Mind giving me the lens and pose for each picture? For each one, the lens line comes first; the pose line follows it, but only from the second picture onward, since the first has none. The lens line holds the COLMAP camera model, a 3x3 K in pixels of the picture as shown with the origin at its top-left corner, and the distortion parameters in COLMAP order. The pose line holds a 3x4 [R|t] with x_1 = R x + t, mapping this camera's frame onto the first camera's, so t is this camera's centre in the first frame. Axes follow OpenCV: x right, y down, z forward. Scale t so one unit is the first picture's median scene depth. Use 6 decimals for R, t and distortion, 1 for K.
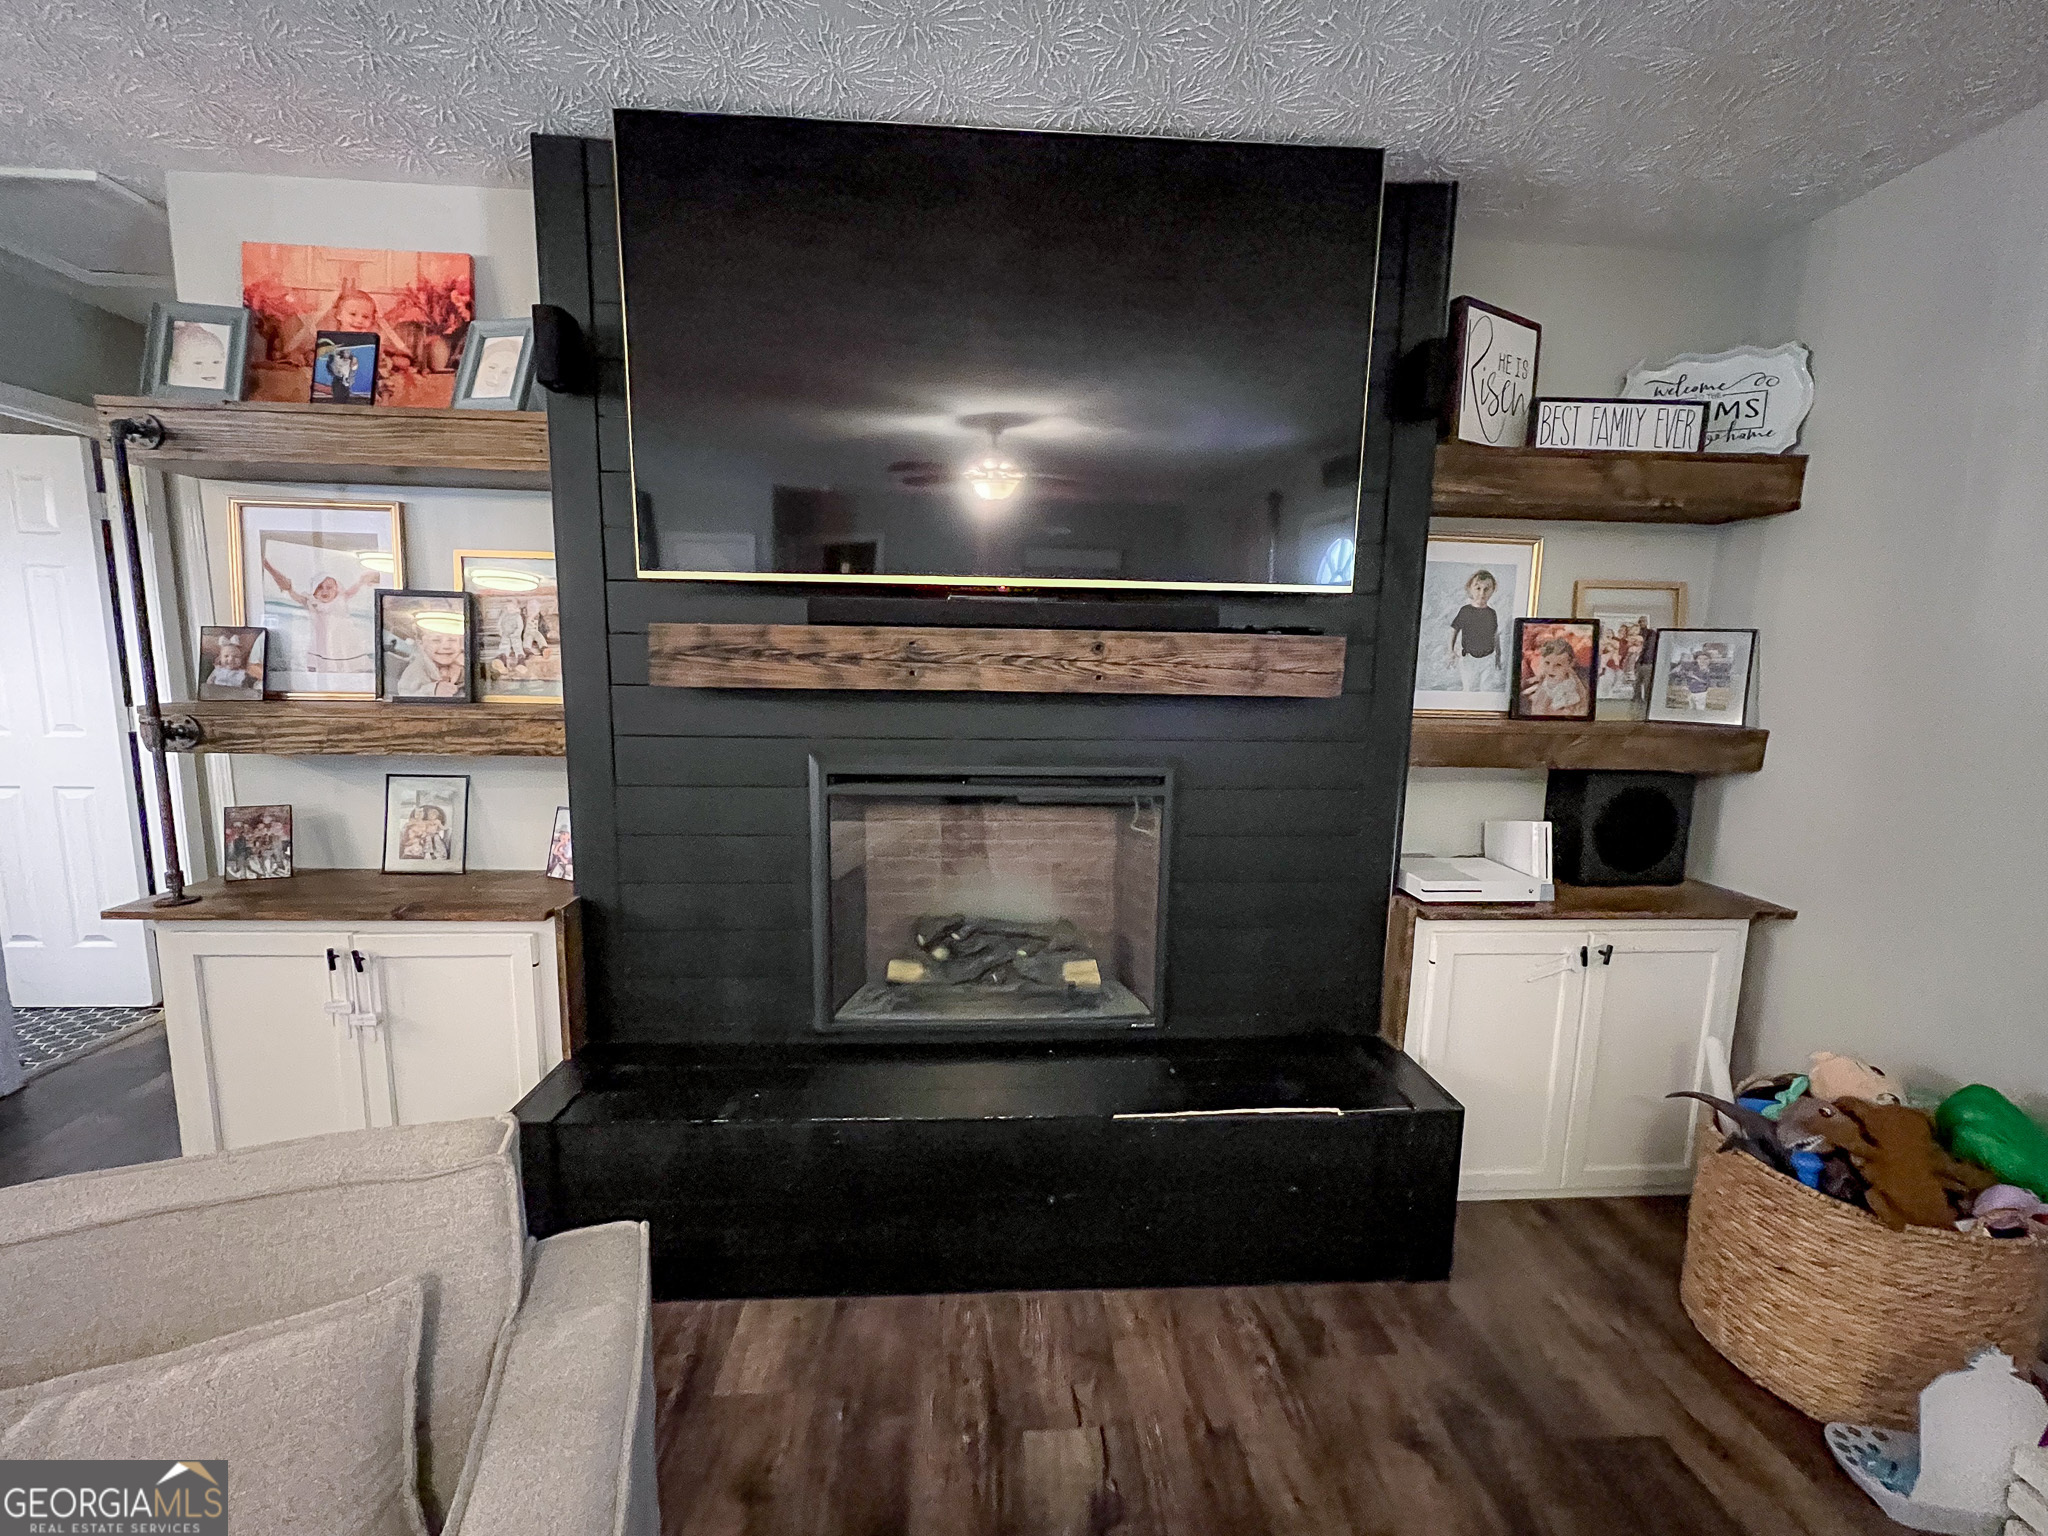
lens RADIAL K [[841.0, 0, 1022.9], [0, 841.0, 770.5], [0, 0, 1]] dist [-0.000054, -0.000172]
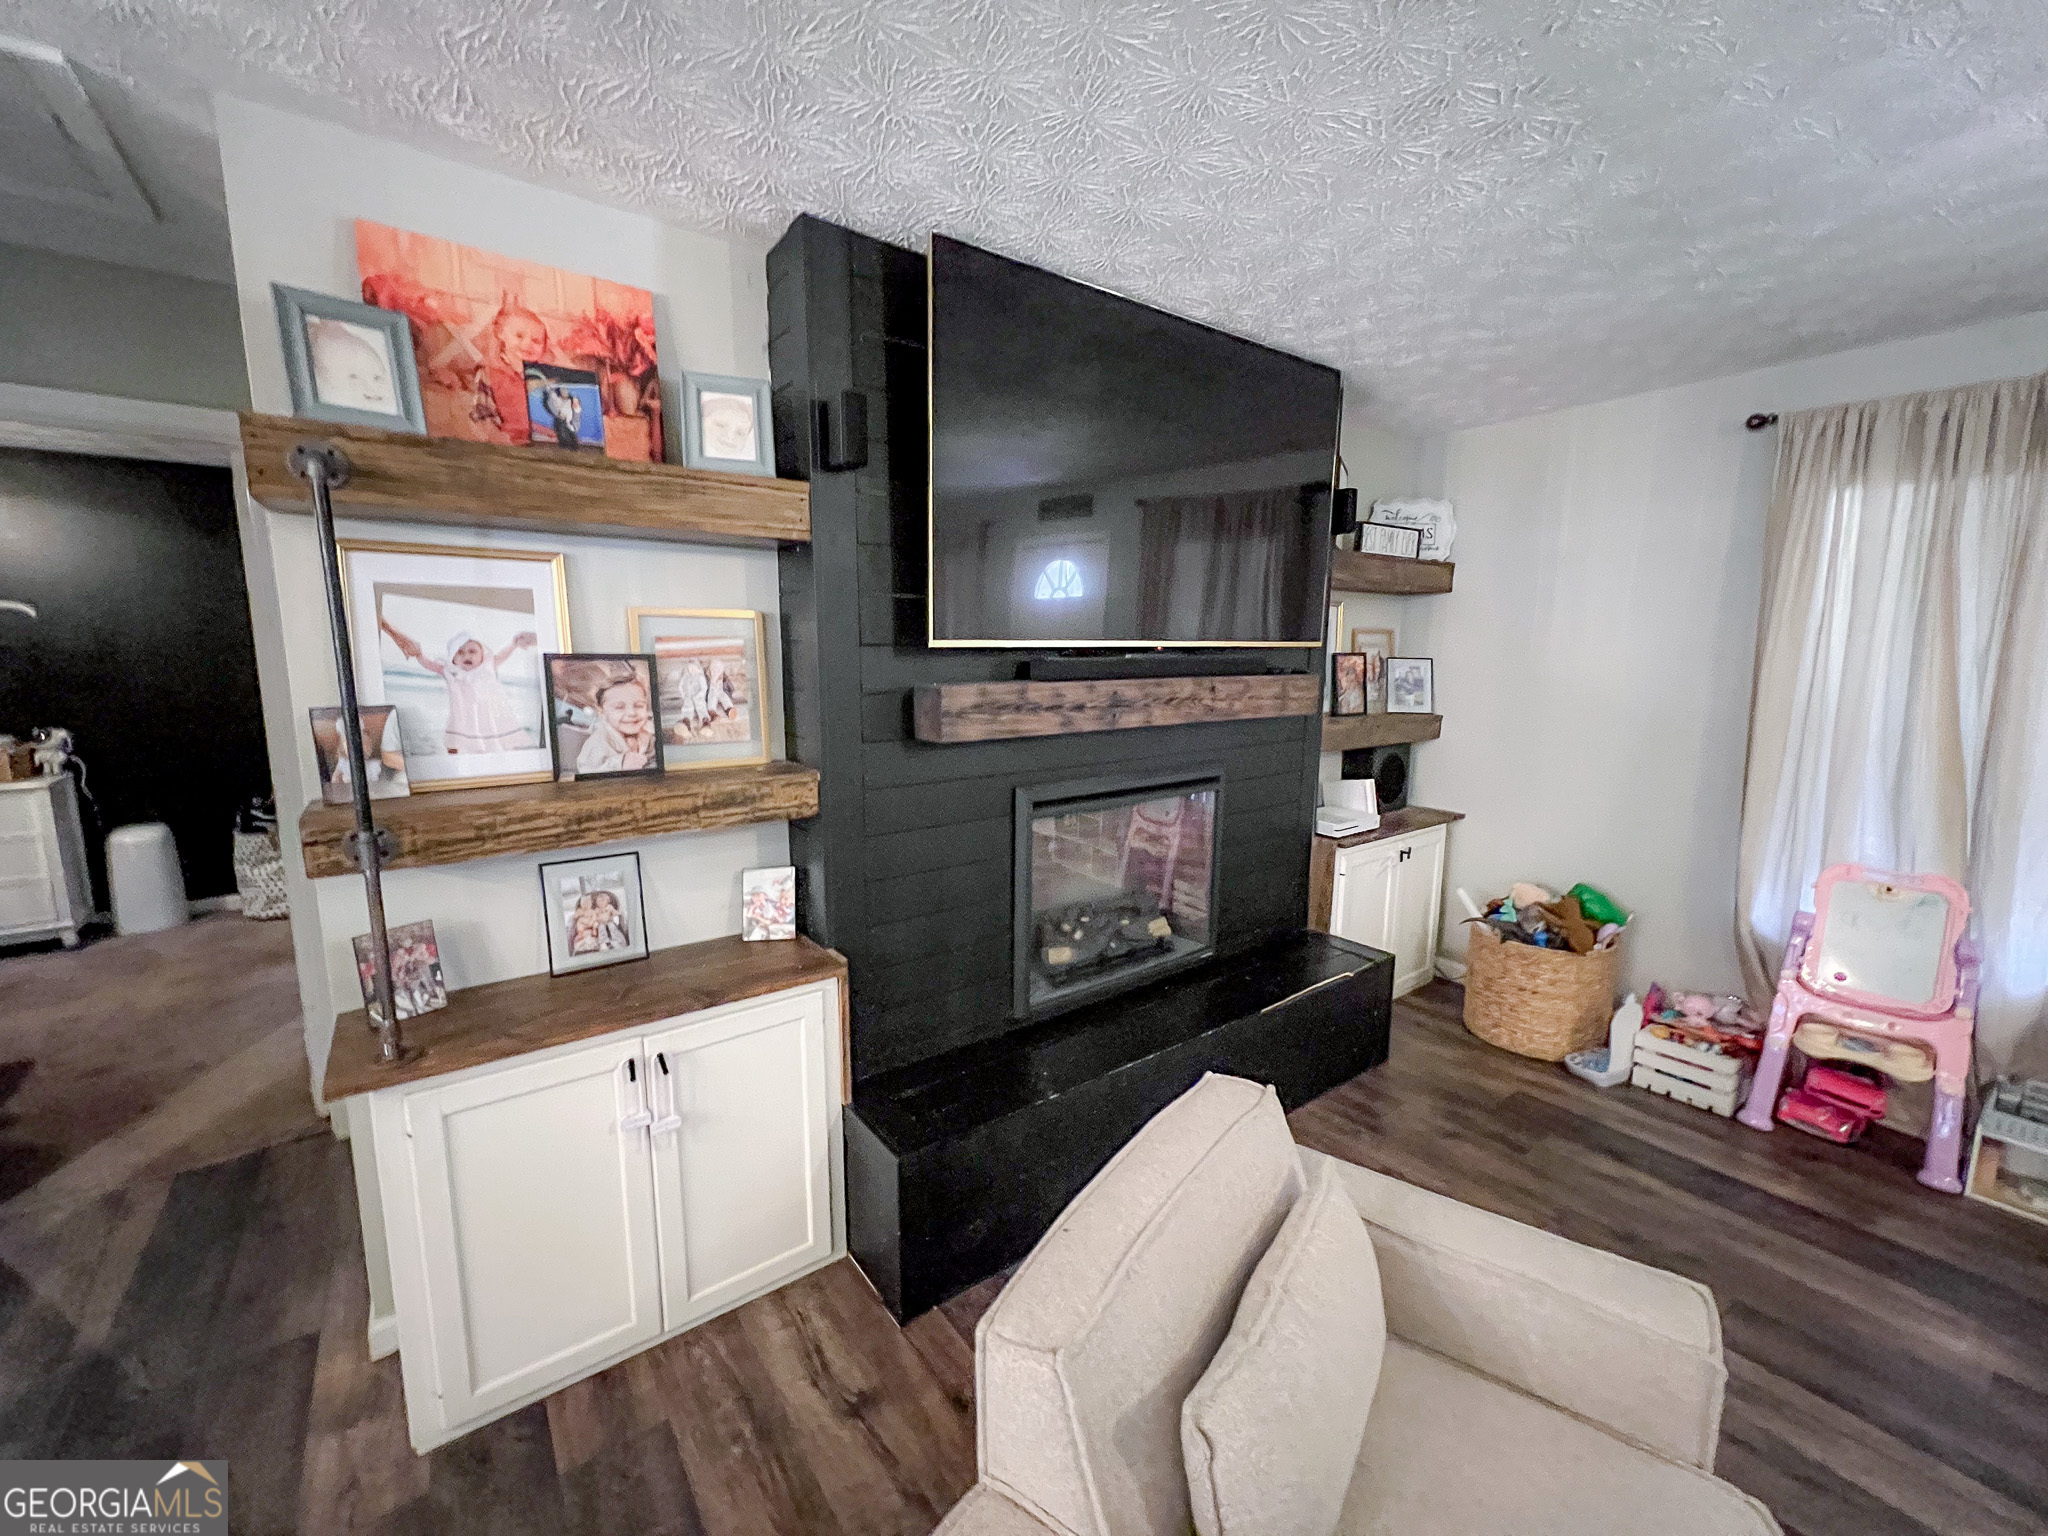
lens RADIAL K [[819.6, 0, 1028.1], [0, 819.6, 771.9], [0, 0, 1]] dist [-0.000471, -0.000079]
pose [[0.835476, -0.099490, 0.540446, -0.827388], [0.087259, 0.995015, 0.048278, -0.091836], [-0.542555, 0.006824, 0.839993, 0.019875]]
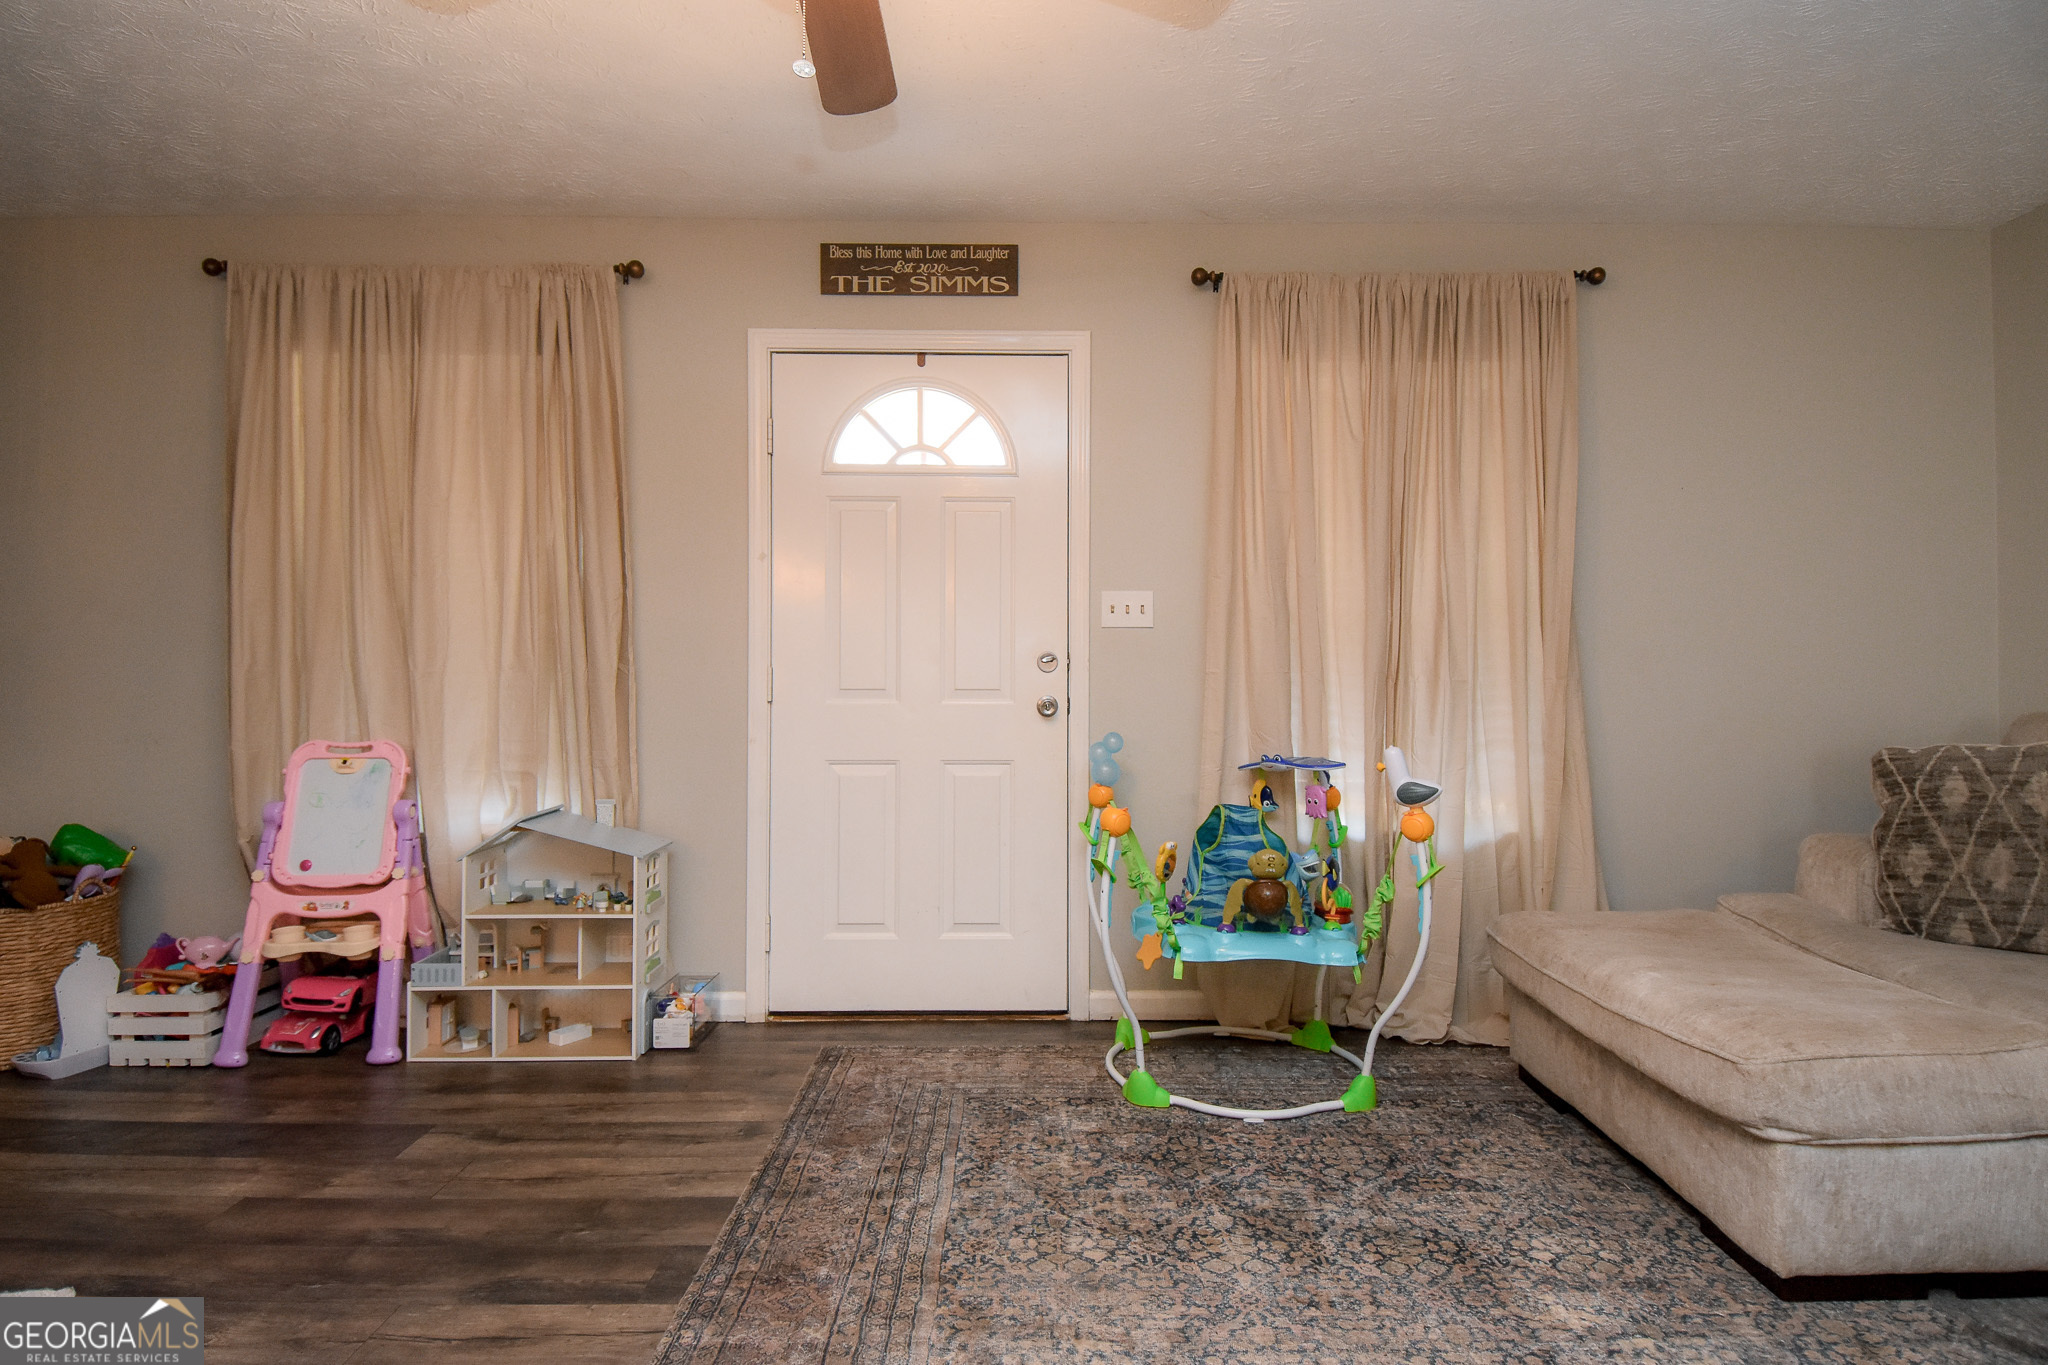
lens RADIAL K [[1108.5, 0, 1019.0], [0, 1108.5, 668.3], [0, 0, 1]] dist [0.055413, -0.061132]
pose [[0.050366, -0.010306, 0.998678, -0.637764], [0.135160, 0.990818, 0.003408, 0.241074], [-0.989543, 0.134810, 0.051297, -0.672592]]
